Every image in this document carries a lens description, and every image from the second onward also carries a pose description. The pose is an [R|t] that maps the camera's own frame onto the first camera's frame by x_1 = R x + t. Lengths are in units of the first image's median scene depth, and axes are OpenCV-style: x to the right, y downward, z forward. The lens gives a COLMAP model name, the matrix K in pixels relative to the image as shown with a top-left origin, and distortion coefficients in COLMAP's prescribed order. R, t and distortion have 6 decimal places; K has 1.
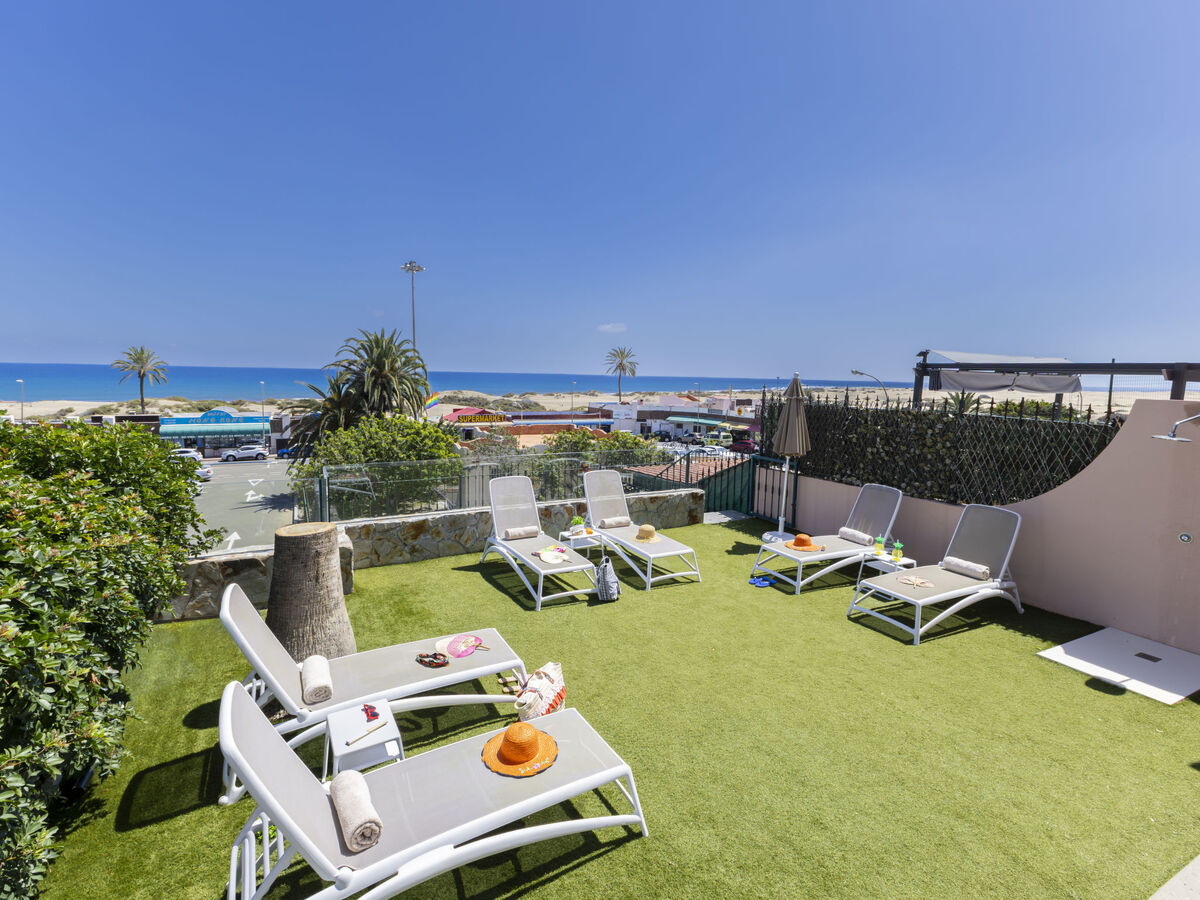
lens RADIAL K [[593.4, 0, 597.3], [0, 593.4, 453.3], [0, 0, 1]] dist [0.009050, 0.000227]
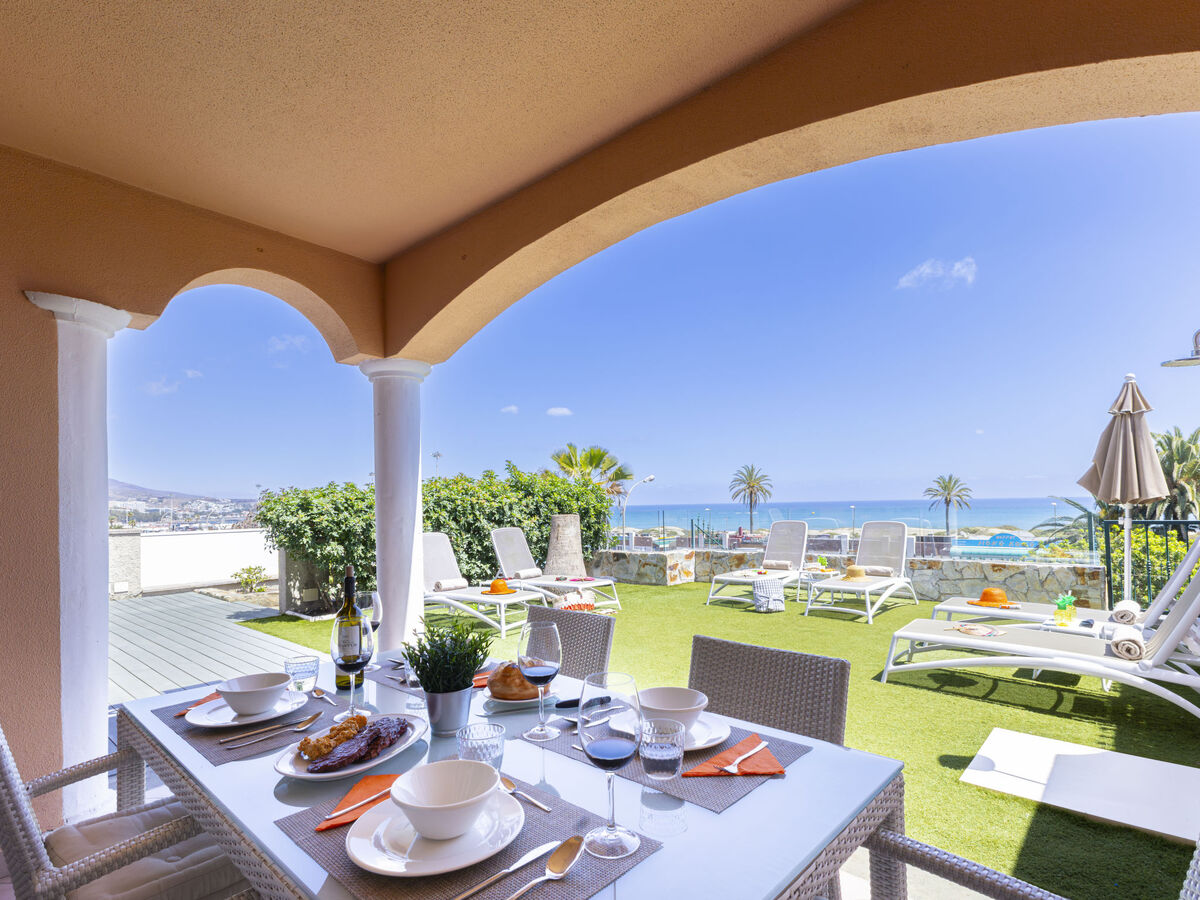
lens RADIAL K [[611.3, 0, 594.4], [0, 611.3, 473.3], [0, 0, 1]] dist [0.036755, -0.001409]
pose [[0.335663, -0.075149, -0.938980, 0.150408], [-0.099141, 0.988458, -0.114549, 0.021492], [0.936751, 0.131541, 0.324338, 0.040359]]
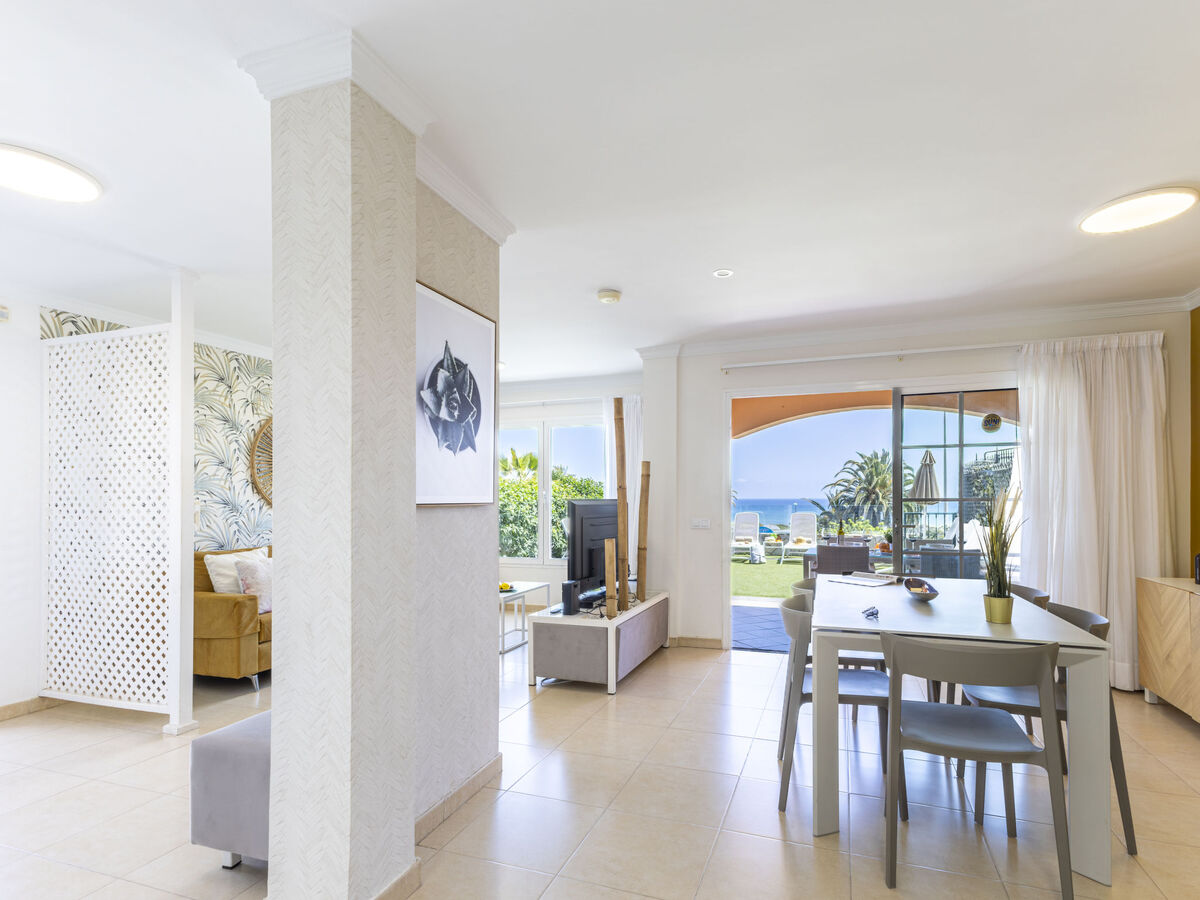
lens RADIAL K [[593.4, 0, 597.3], [0, 593.4, 453.3], [0, 0, 1]] dist [0.009050, 0.000227]
pose [[0.632490, -0.082202, -0.770195, 0.183527], [-0.085800, 0.980798, -0.175139, 0.040102], [0.769802, 0.176857, 0.613292, -0.105212]]
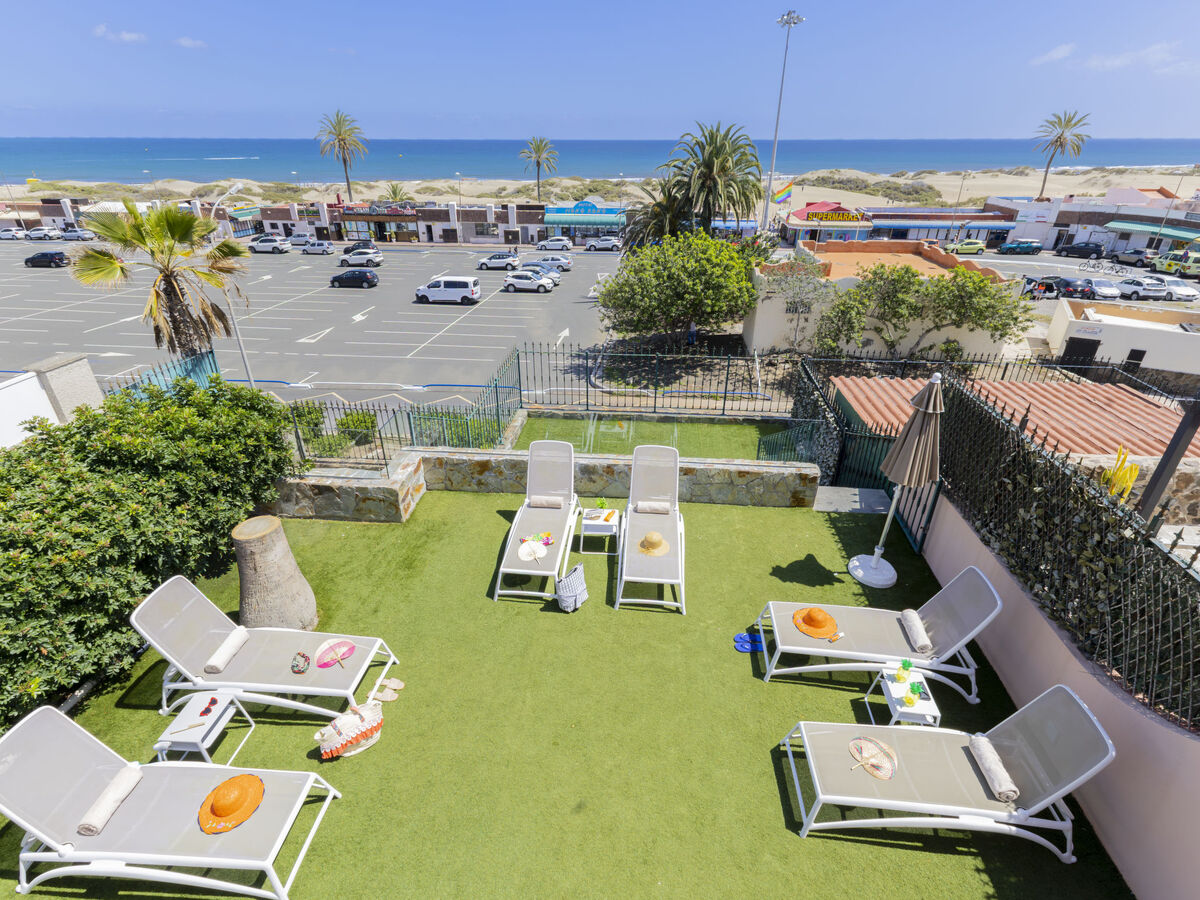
lens RADIAL K [[586.9, 0, 600.0], [0, 586.9, 450.0], [0, 0, 1]] dist [0.005415, -0.000071]
pose [[0.828734, 0.243682, -0.503804, 0.072205], [-0.055944, 0.931788, 0.358665, -0.052332], [0.556839, -0.269053, 0.785838, 0.046790]]
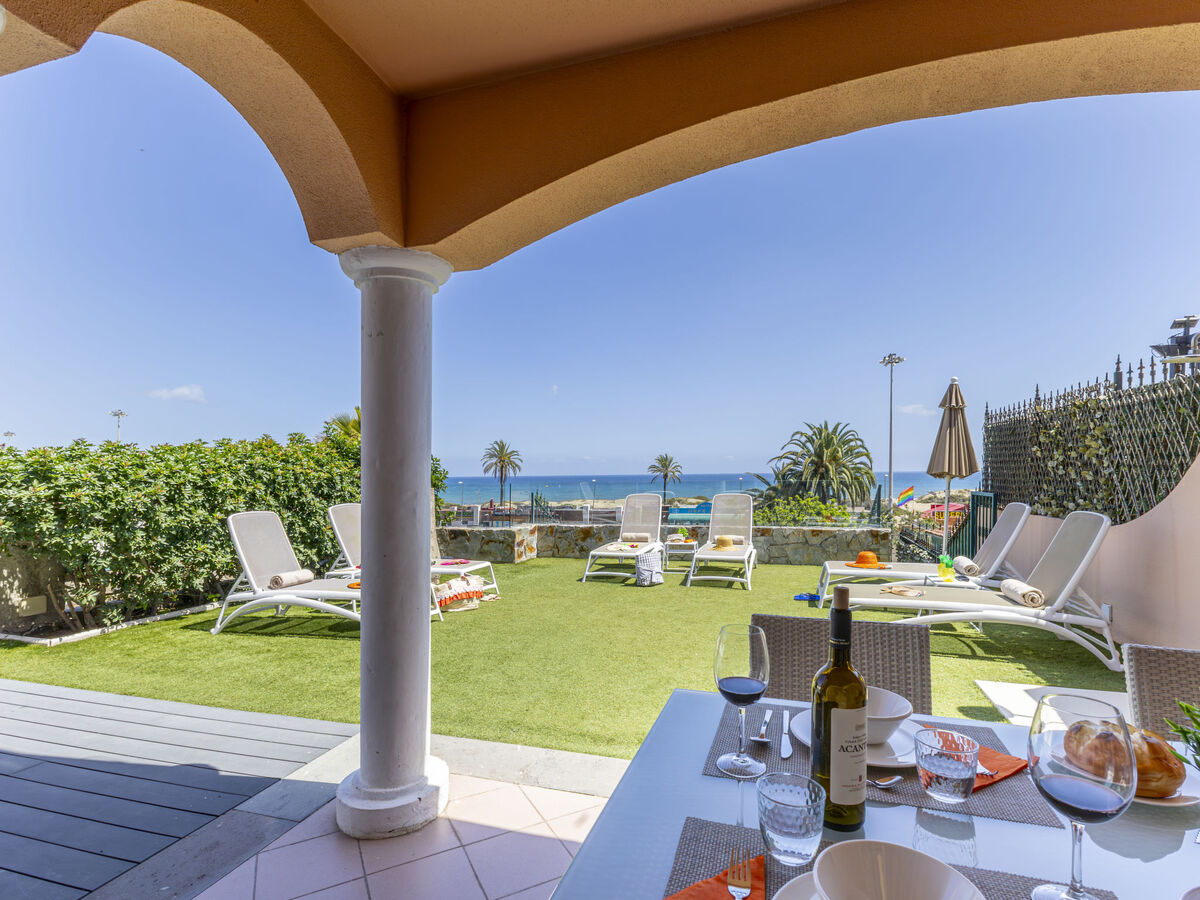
lens RADIAL K [[599.2, 0, 605.1], [0, 599.2, 472.0], [0, 0, 1]] dist [0.019593, 0.000866]
pose [[0.702163, -0.029716, -0.711396, 0.114117], [-0.070888, 0.991247, -0.111374, 0.023571], [0.708478, 0.128632, 0.693911, 0.017559]]
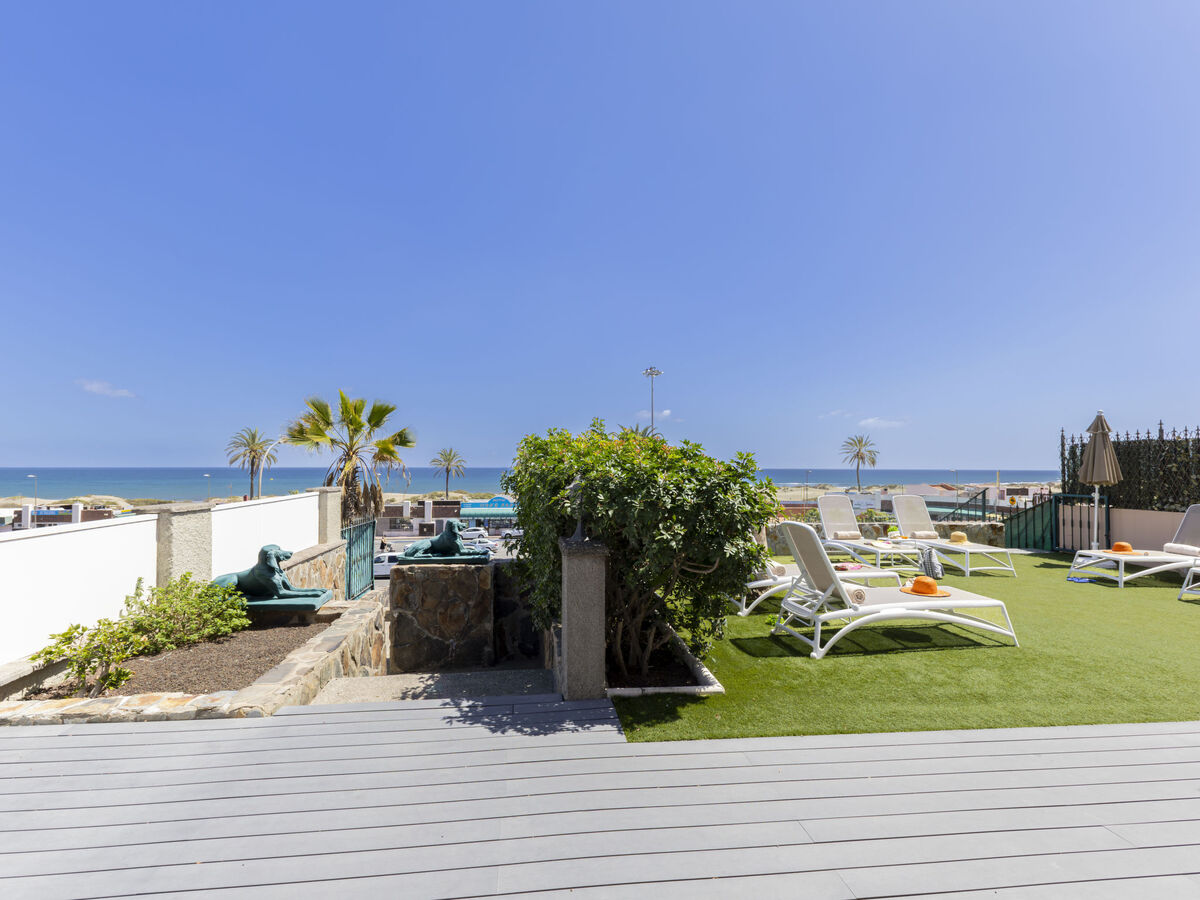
lens RADIAL K [[584.7, 0, 586.5], [0, 584.7, 460.4], [0, 0, 1]] dist [0.007249, -0.000327]
pose [[0.926223, -0.021456, -0.376364, -0.028269], [-0.034998, 0.989173, -0.142522, 0.028786], [0.375347, 0.145179, 0.915444, -0.070346]]
